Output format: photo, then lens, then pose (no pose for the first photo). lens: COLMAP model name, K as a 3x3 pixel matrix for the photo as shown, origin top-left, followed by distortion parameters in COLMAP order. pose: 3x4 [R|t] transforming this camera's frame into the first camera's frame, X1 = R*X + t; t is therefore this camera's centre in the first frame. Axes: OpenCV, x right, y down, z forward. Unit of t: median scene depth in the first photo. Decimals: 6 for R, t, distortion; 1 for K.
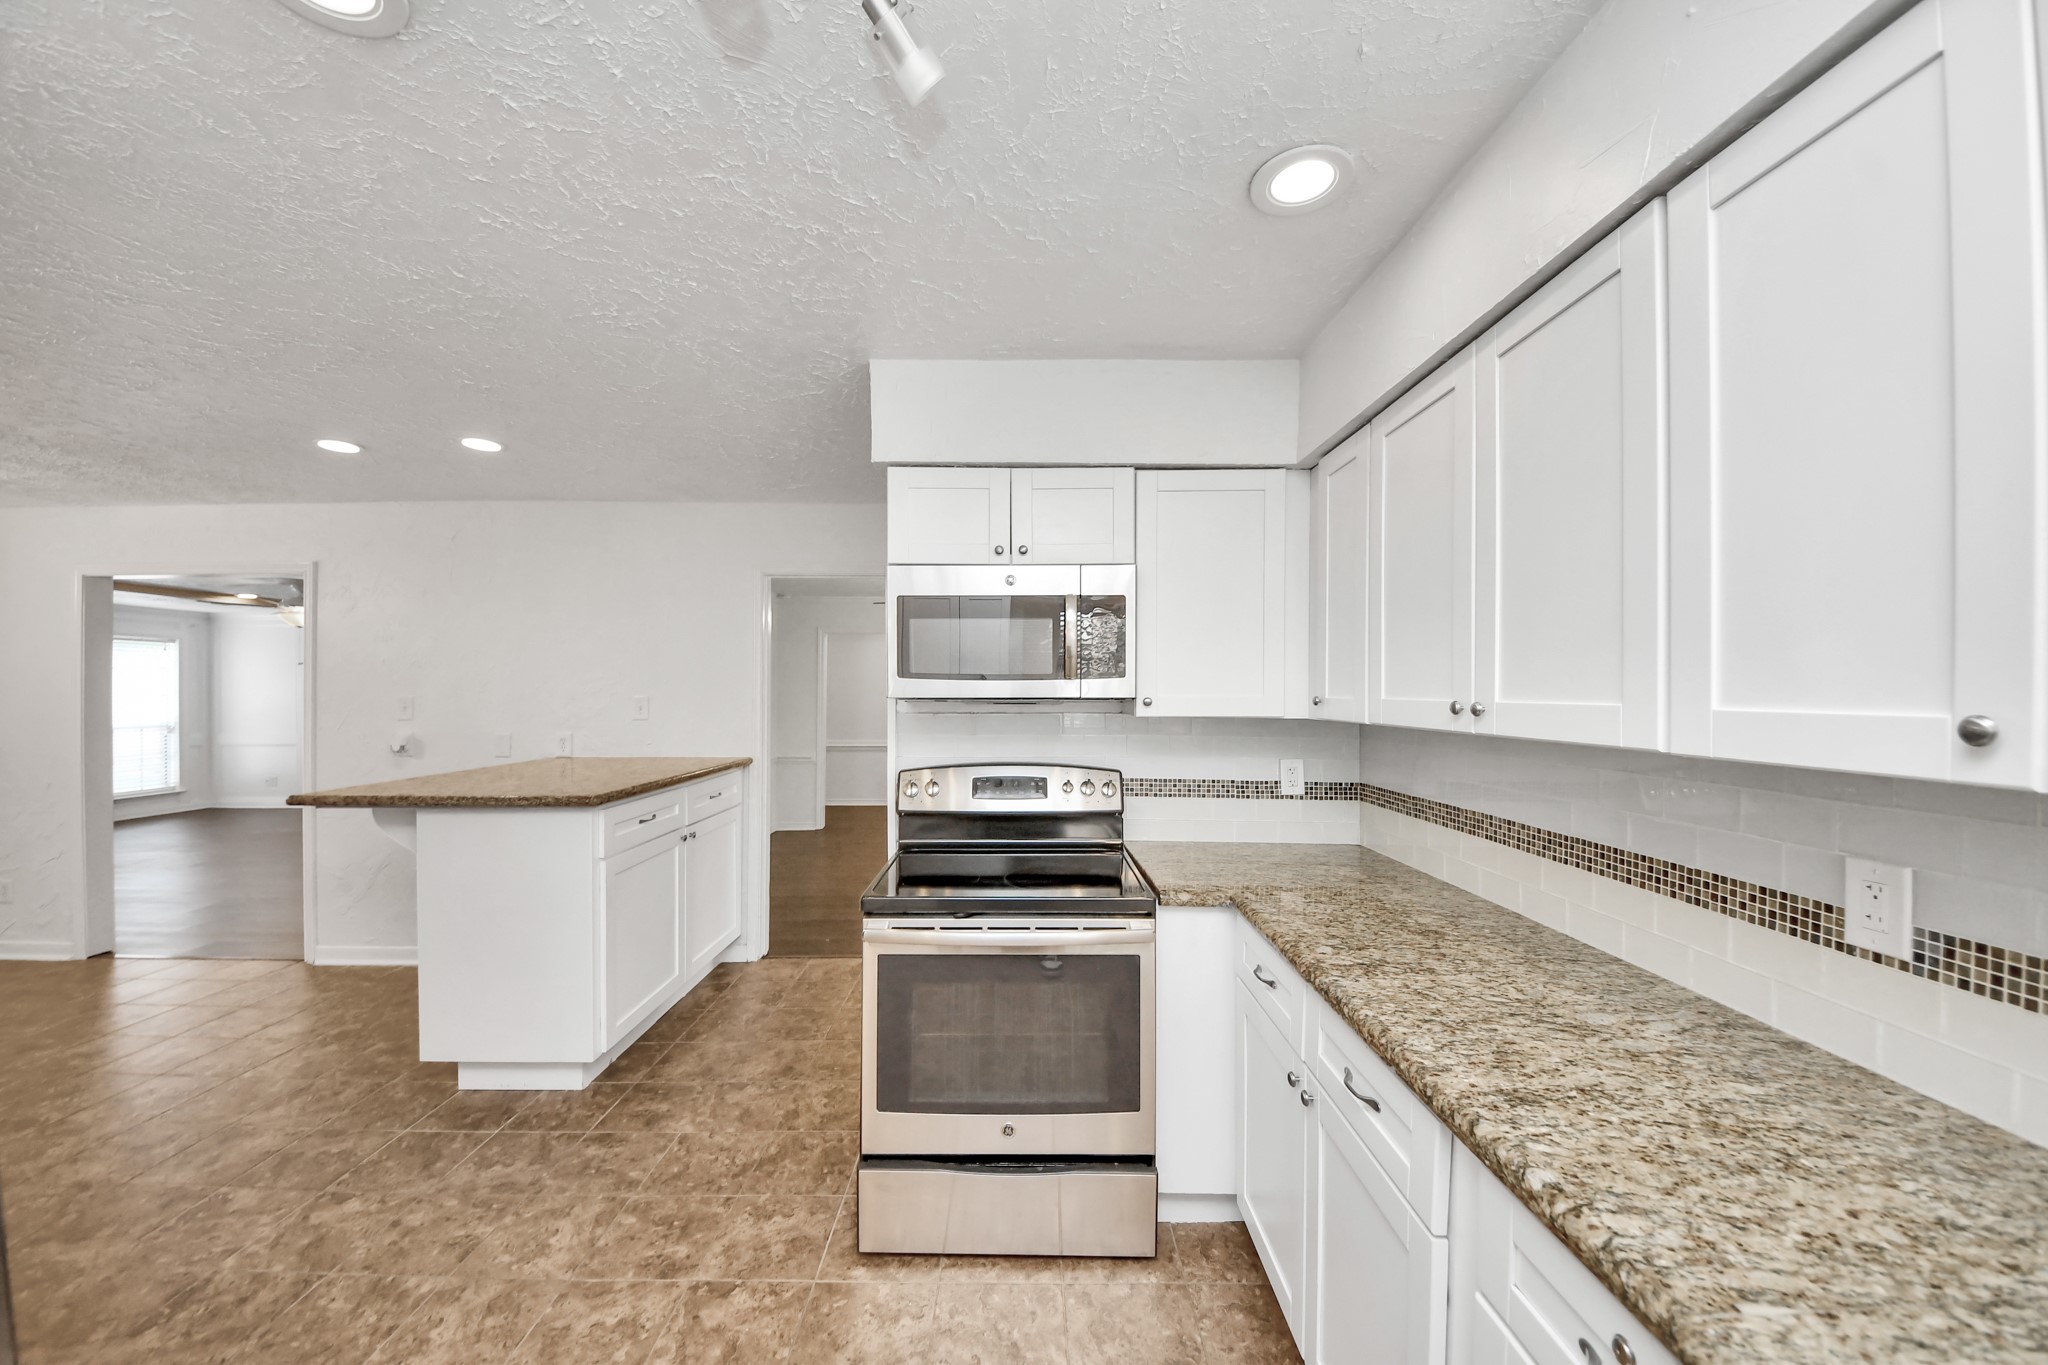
lens RADIAL K [[720.0, 0, 1030.8], [0, 720.0, 689.4], [0, 0, 1]] dist [0.023479, -0.014602]
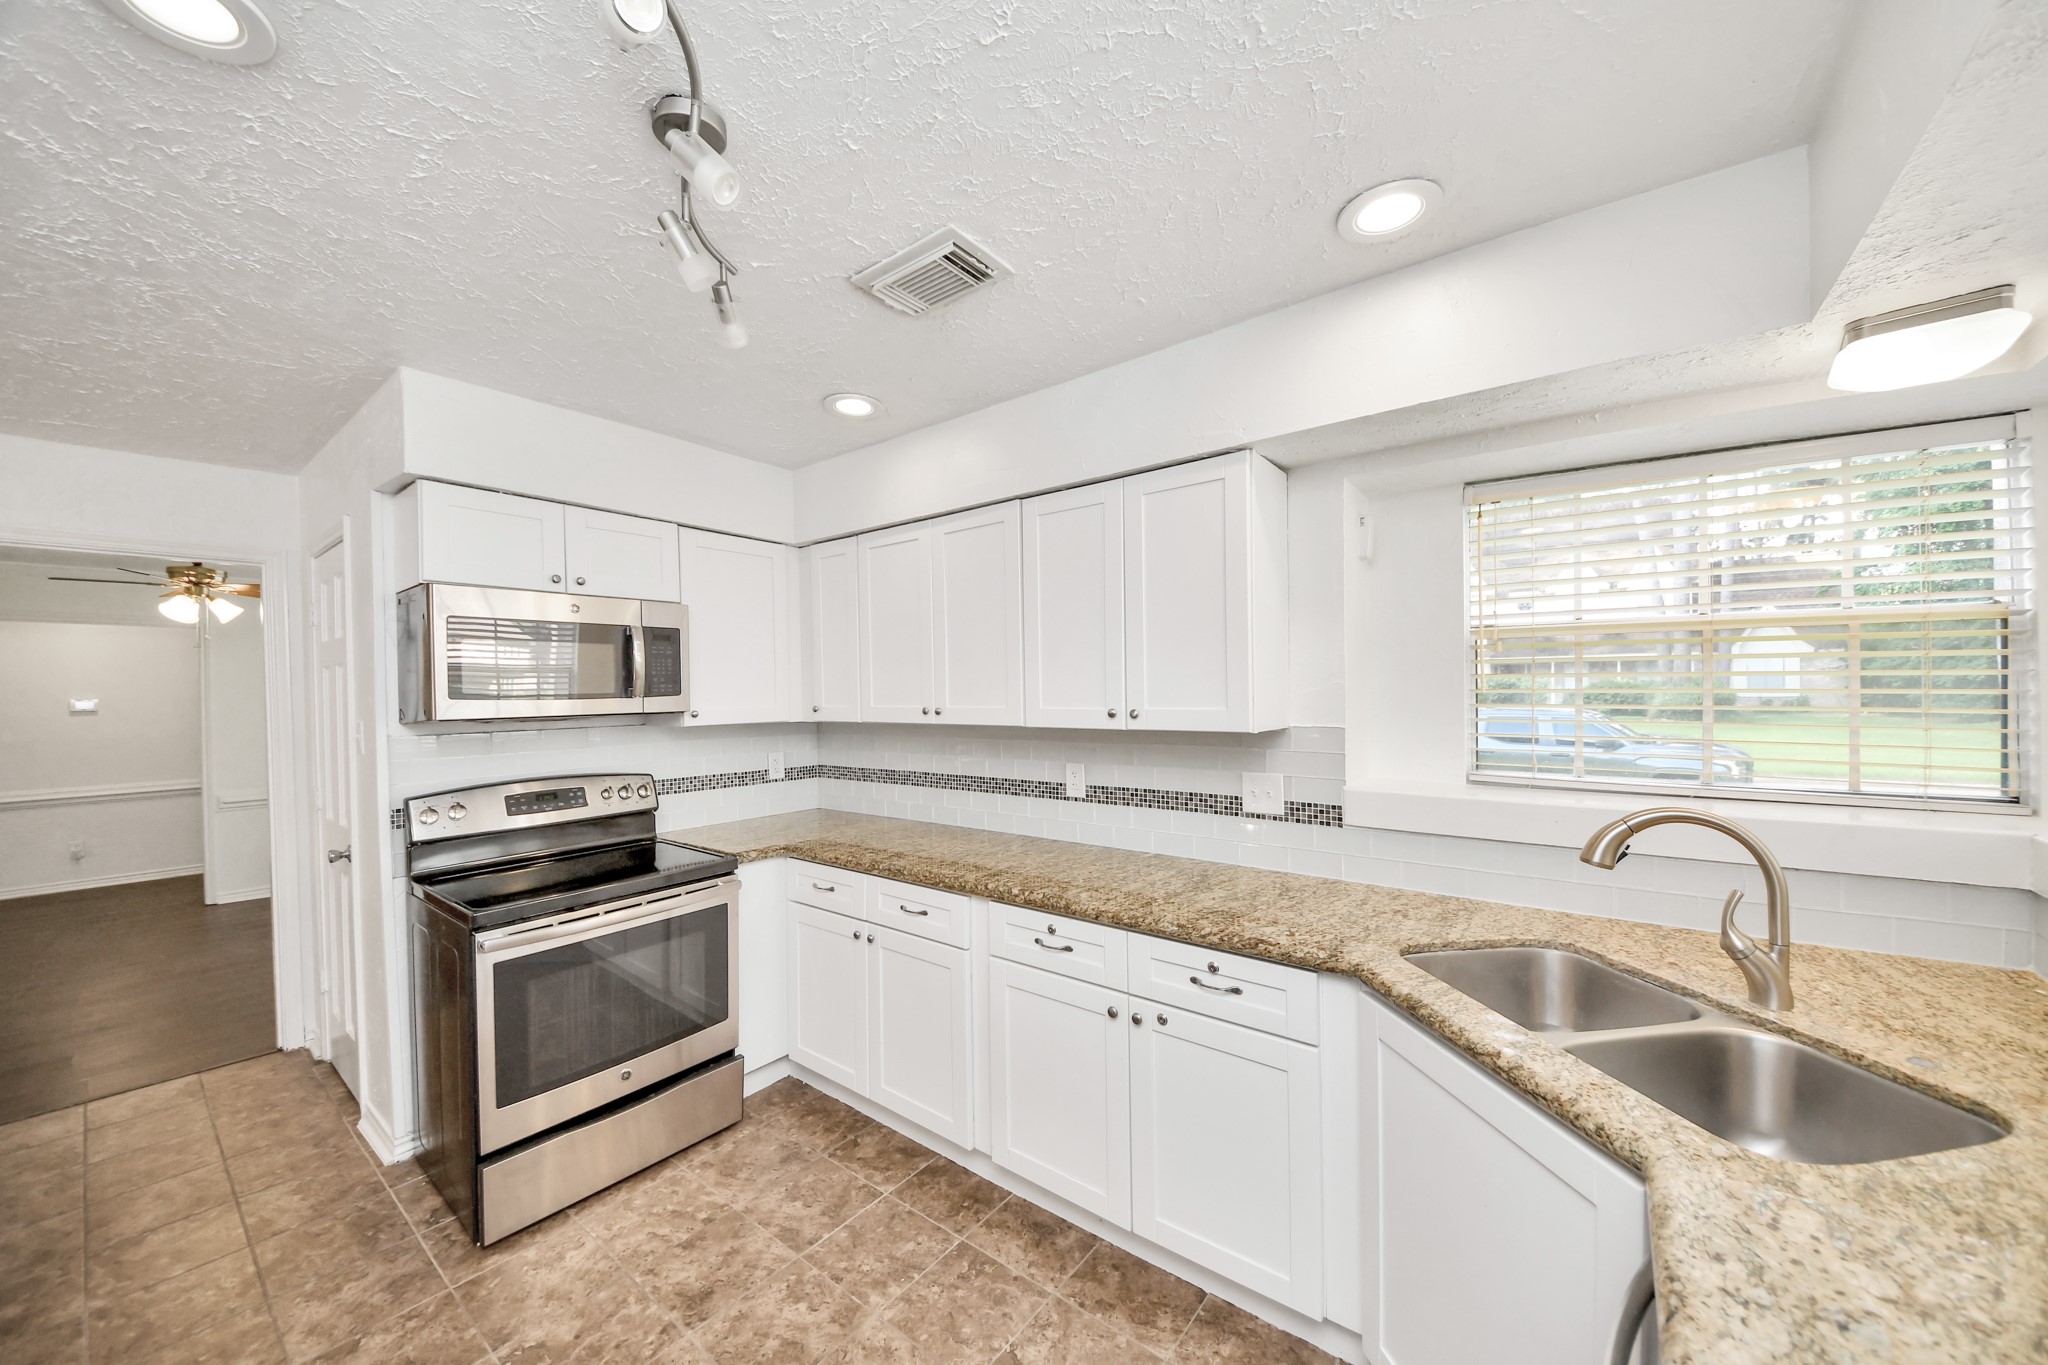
lens RADIAL K [[725.0, 0, 1015.7], [0, 725.0, 687.9], [0, 0, 1]] dist [0.049138, -0.027315]
pose [[0.625998, -0.011694, 0.779737, -0.570841], [0.015858, 0.999872, 0.002264, -0.026656], [-0.779664, 0.010947, 0.626103, -0.276871]]
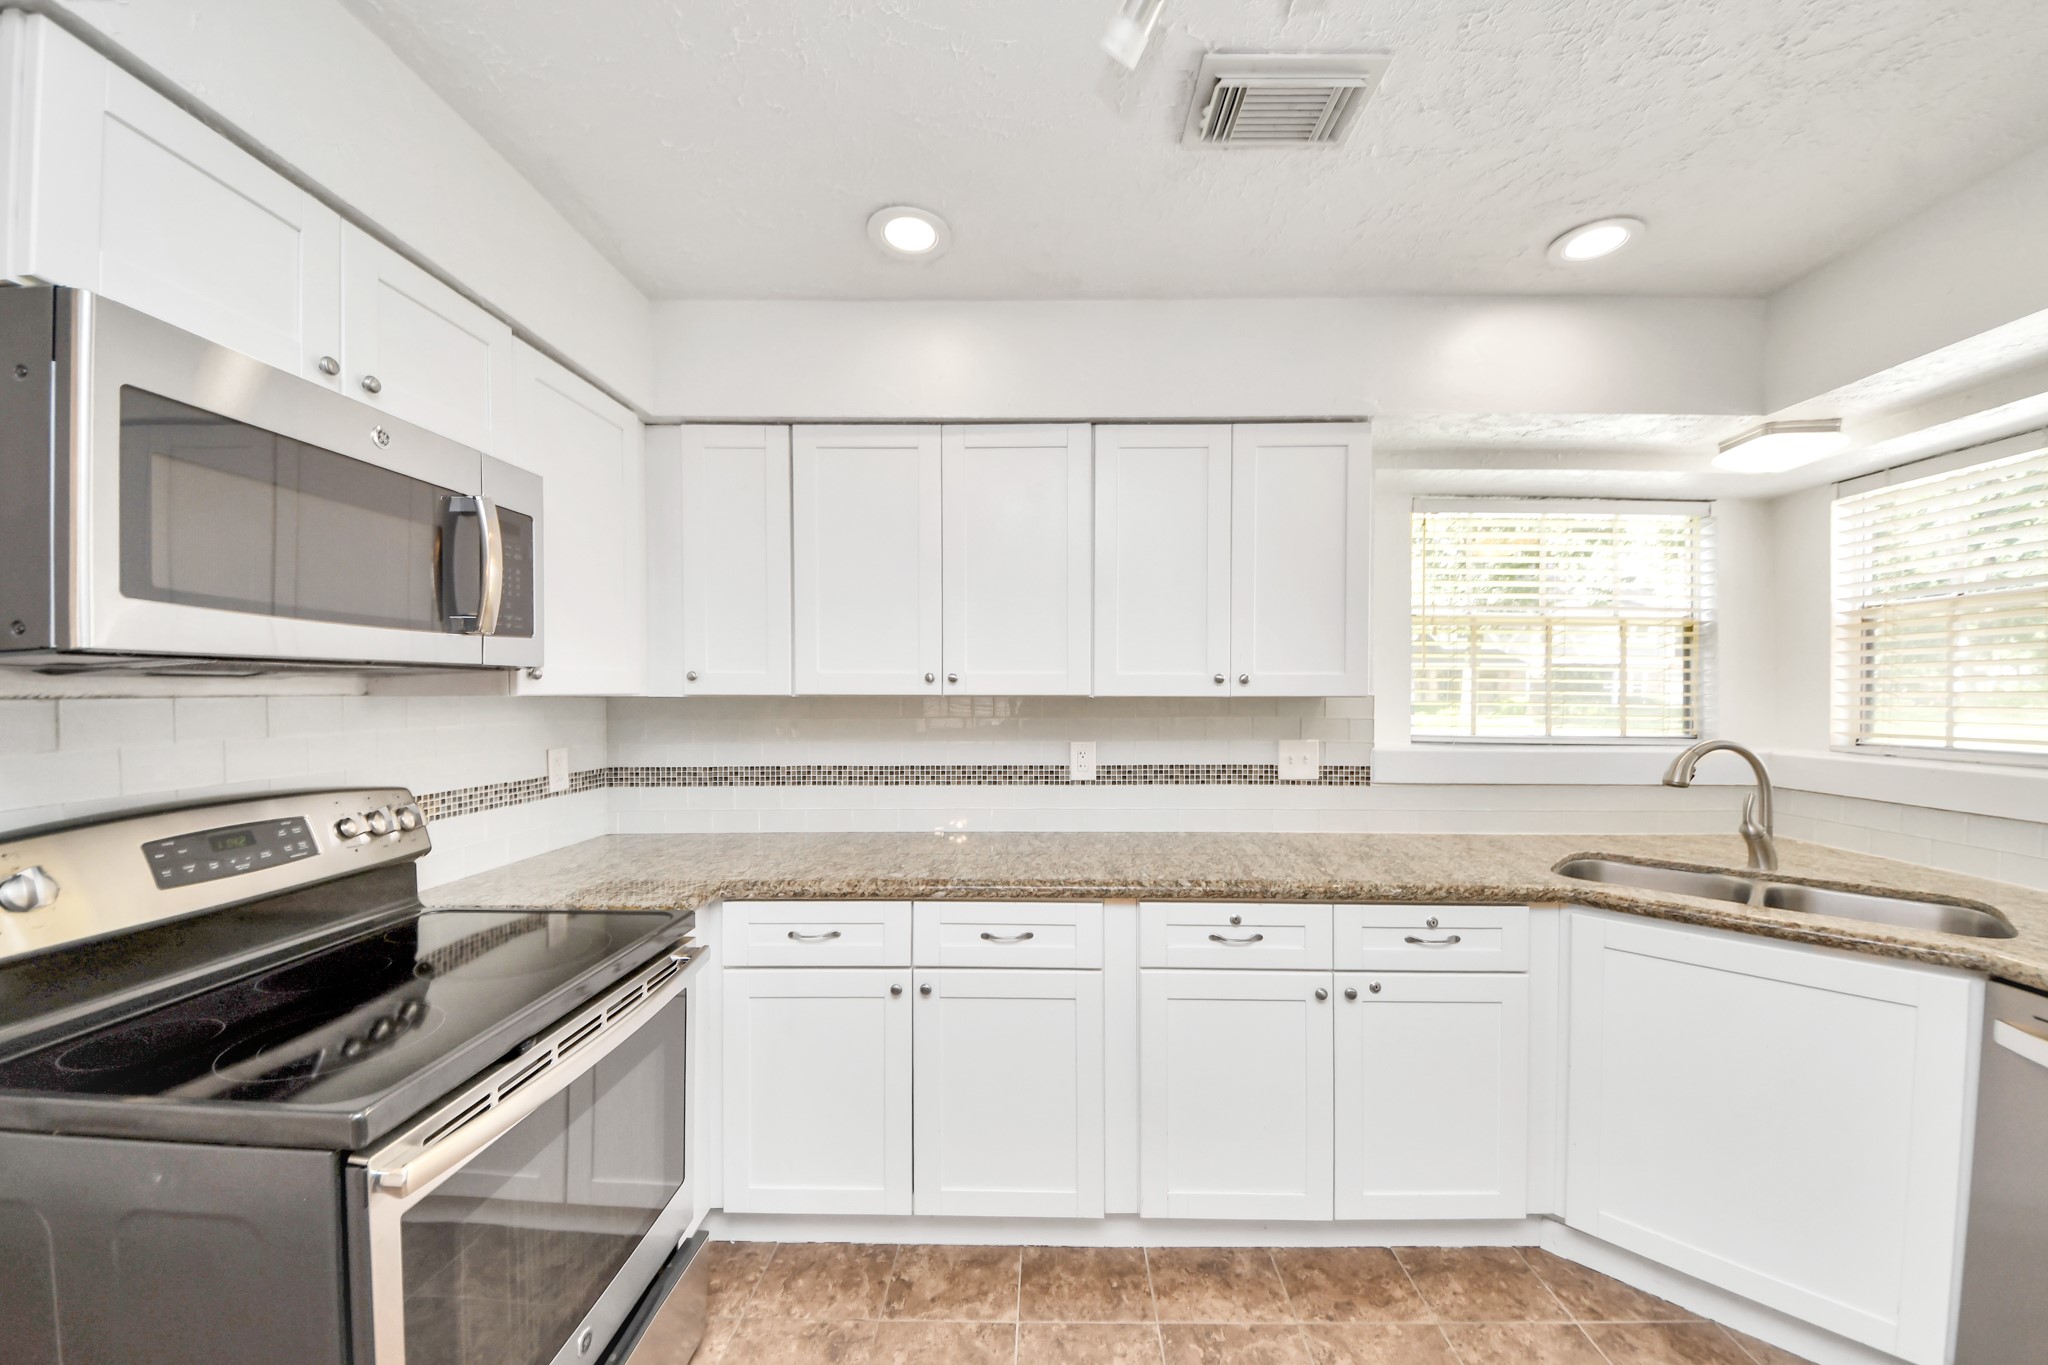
lens RADIAL K [[741.6, 0, 1039.0], [0, 741.6, 691.3], [0, 0, 1]] dist [0.023577, -0.016672]
pose [[0.030528, -0.007312, 0.999507, -0.662916], [-0.003567, 0.999966, 0.007425, 0.032583], [-0.999528, -0.003792, 0.030501, 0.581469]]
